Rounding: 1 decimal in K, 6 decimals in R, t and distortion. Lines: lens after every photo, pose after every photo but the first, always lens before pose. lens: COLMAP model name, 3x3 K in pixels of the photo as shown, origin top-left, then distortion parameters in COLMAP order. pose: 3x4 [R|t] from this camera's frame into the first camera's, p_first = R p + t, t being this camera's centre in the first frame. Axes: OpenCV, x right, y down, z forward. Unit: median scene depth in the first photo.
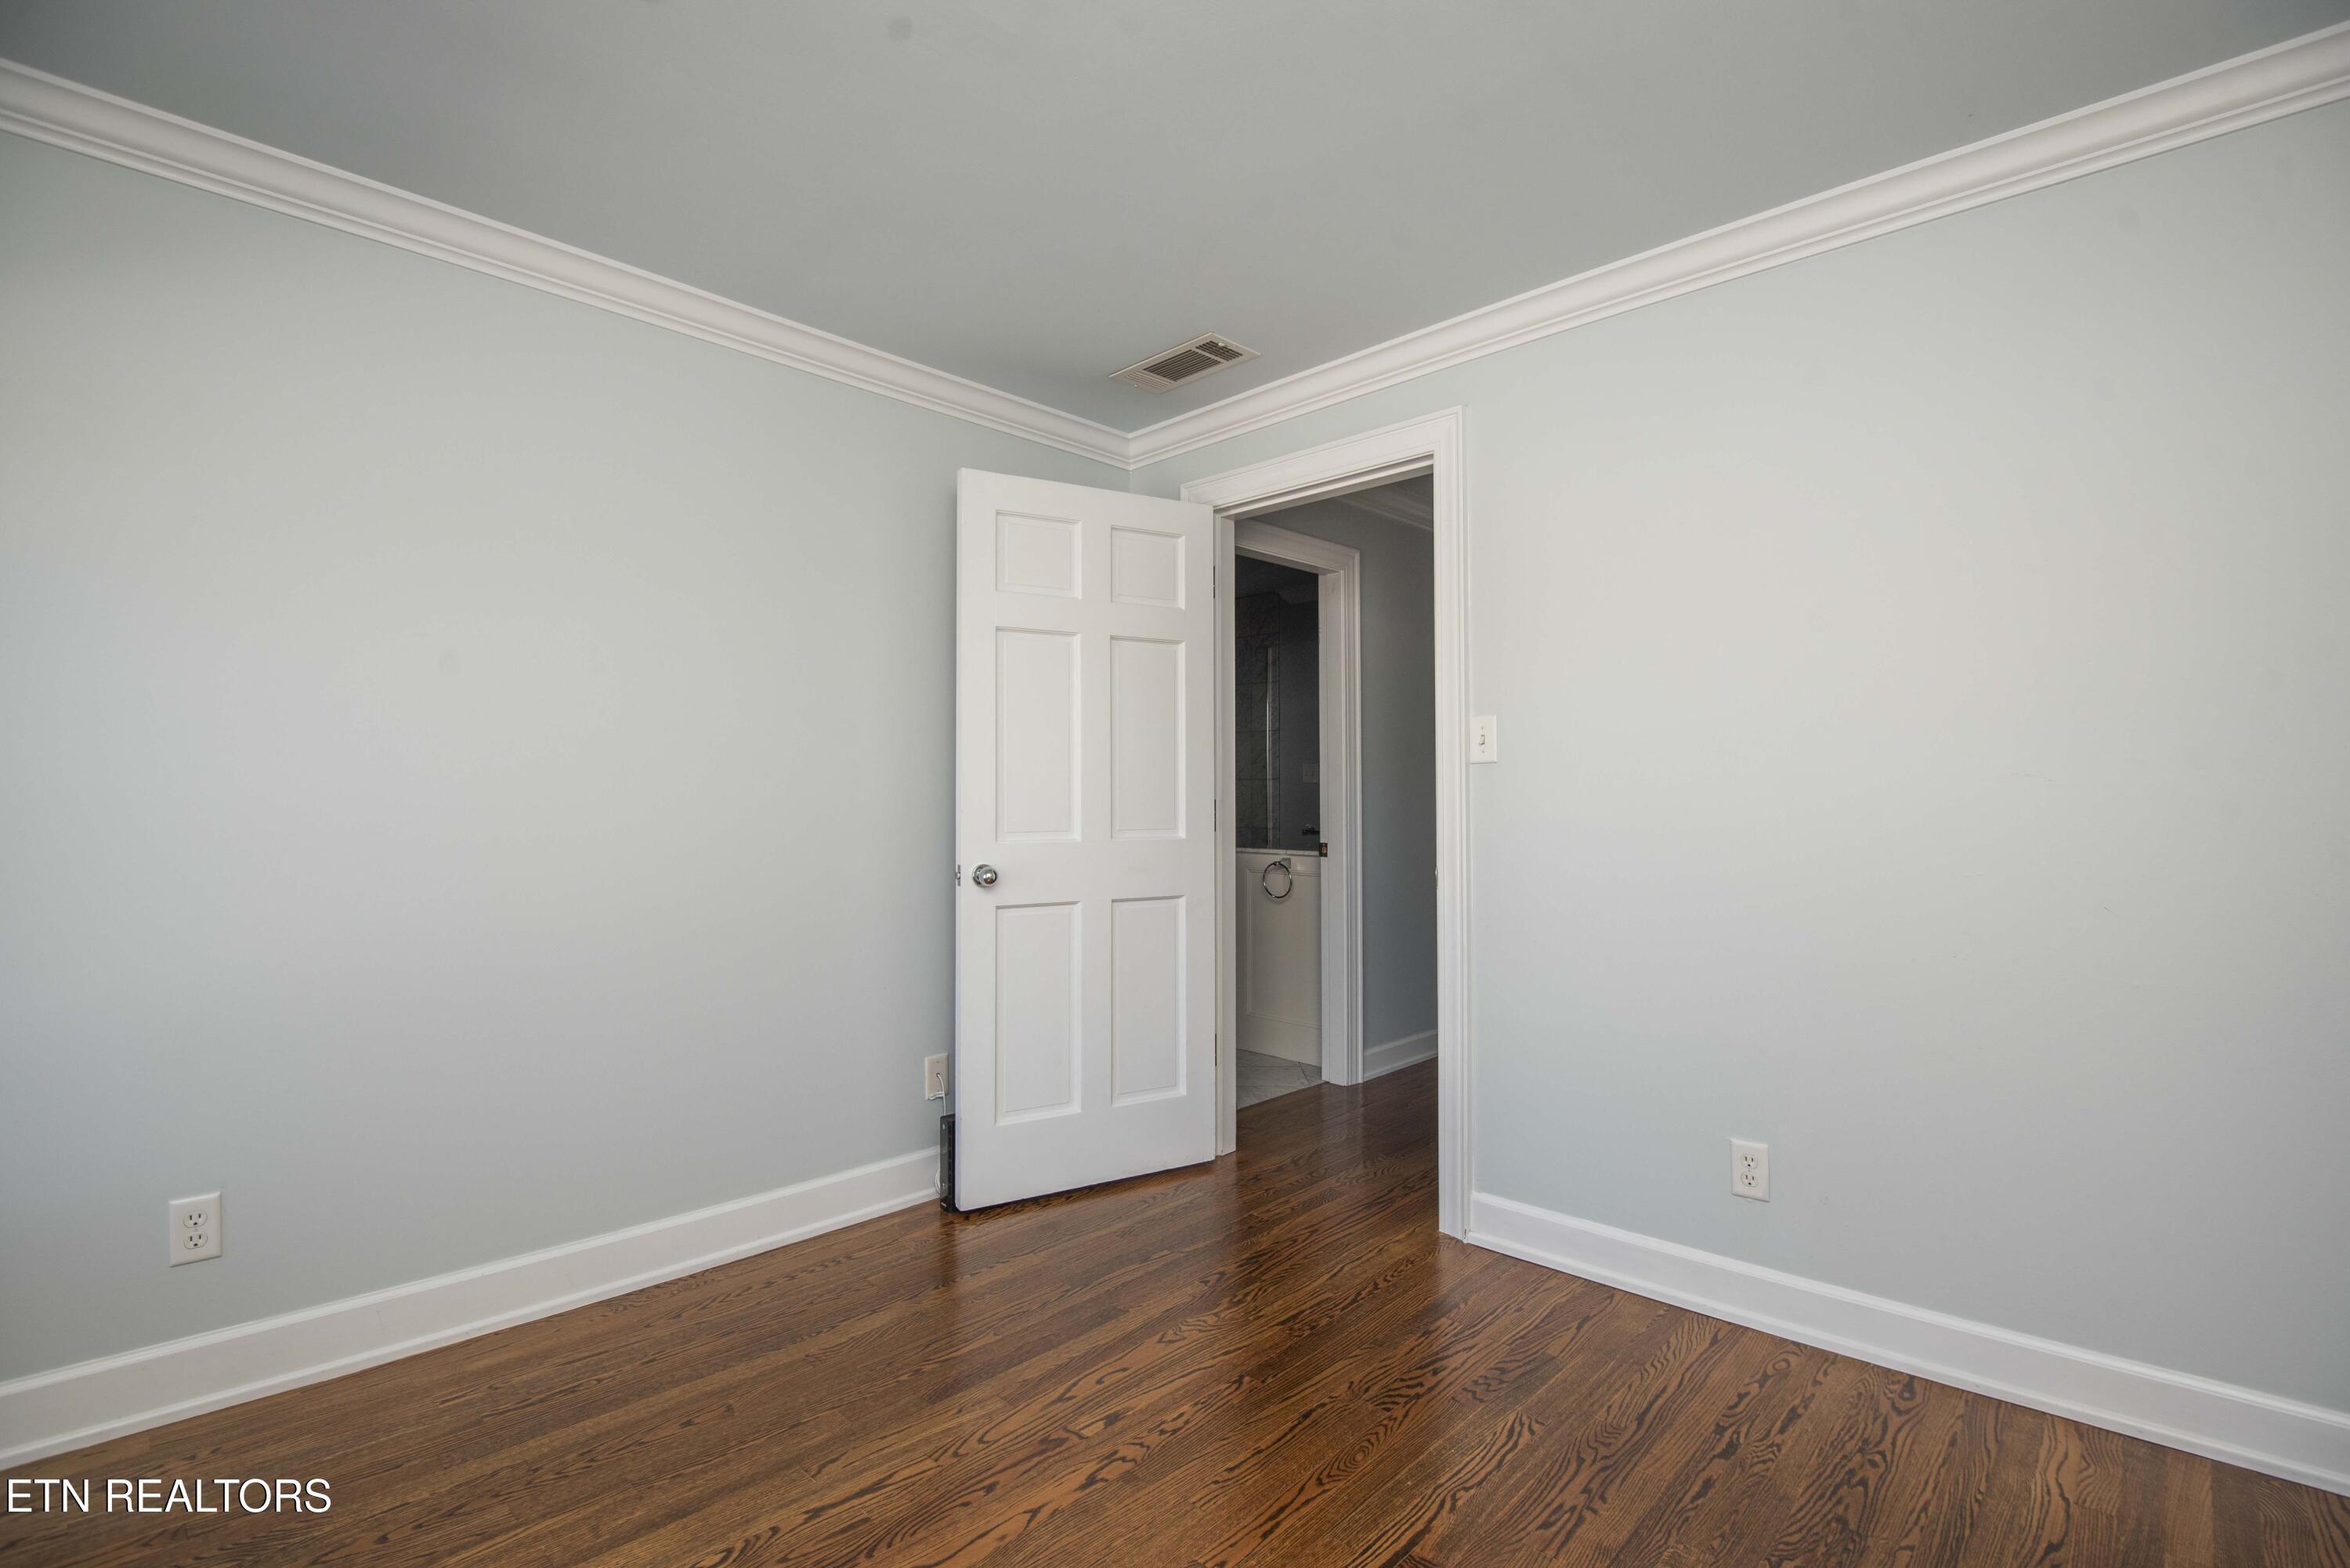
lens RADIAL K [[1068.9, 0, 1186.4], [0, 1068.9, 790.9], [0, 0, 1]] dist [-0.018439, -0.012557]
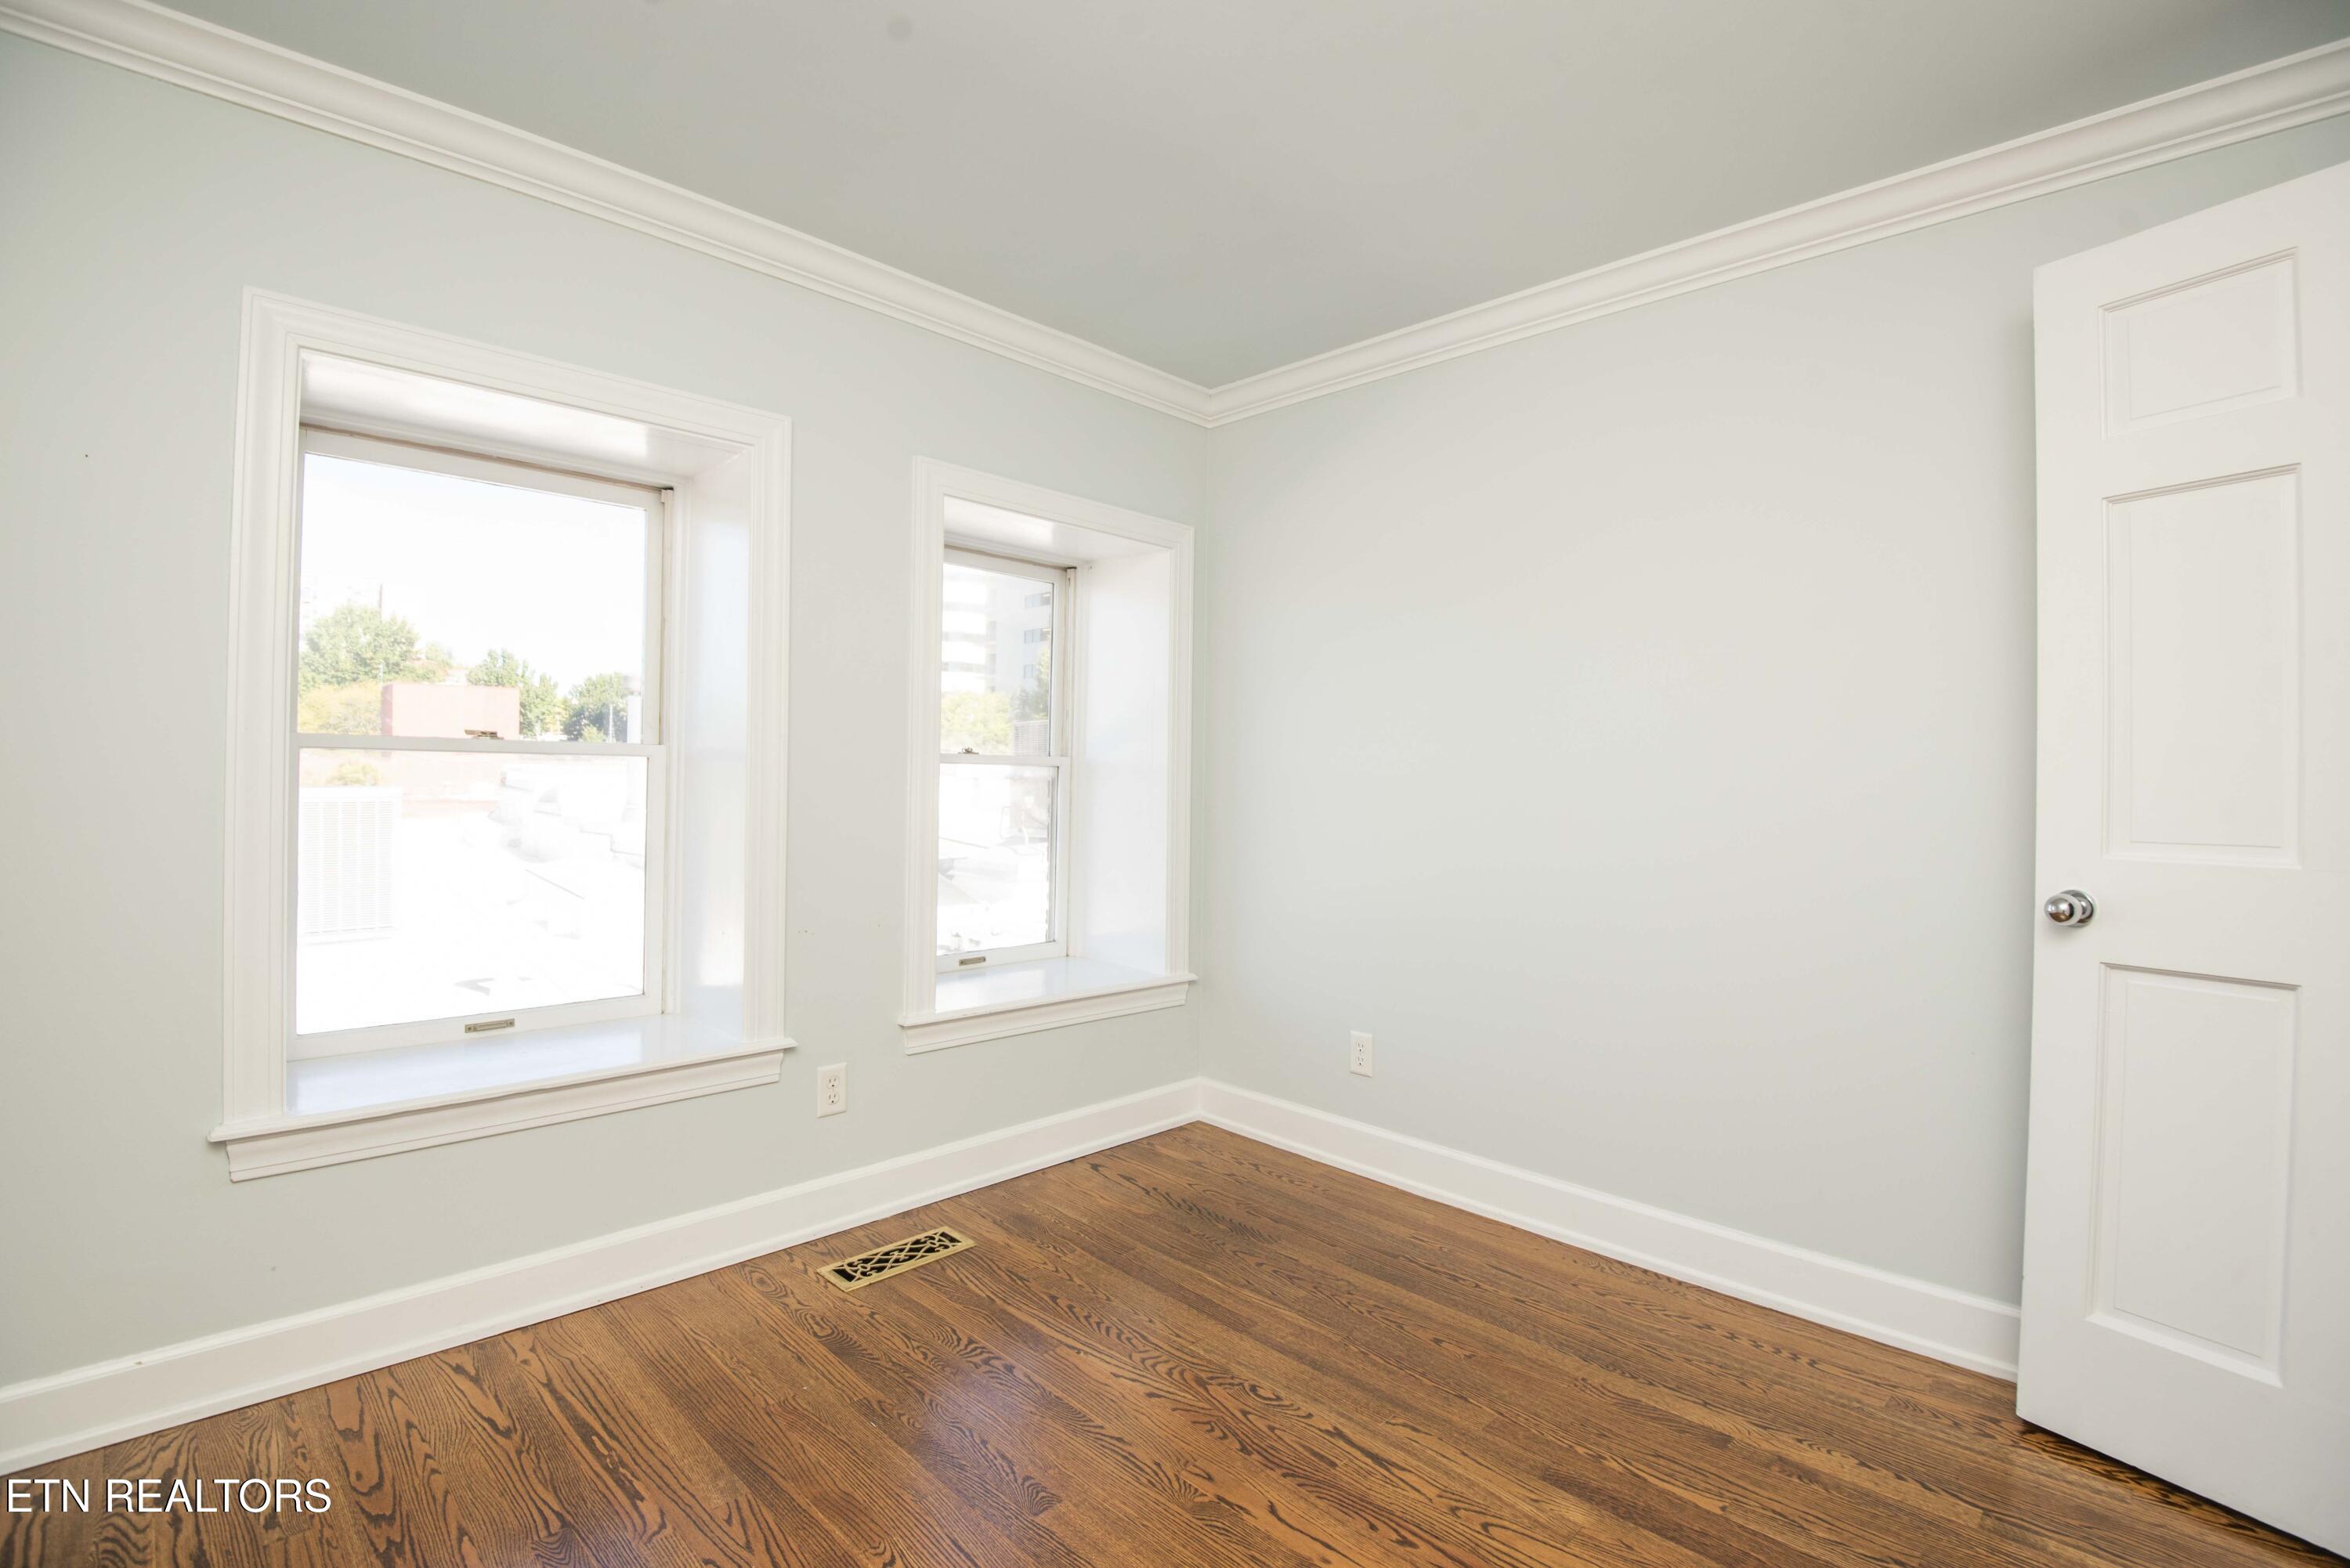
lens RADIAL K [[1068.9, 0, 1185.9], [0, 1068.9, 781.6], [0, 0, 1]] dist [-0.018439, -0.012557]
pose [[-0.013308, 0.001313, -0.999911, 0.580534], [-0.005902, 0.999982, 0.001392, 0.012341], [0.999894, 0.005920, -0.013300, 0.674672]]
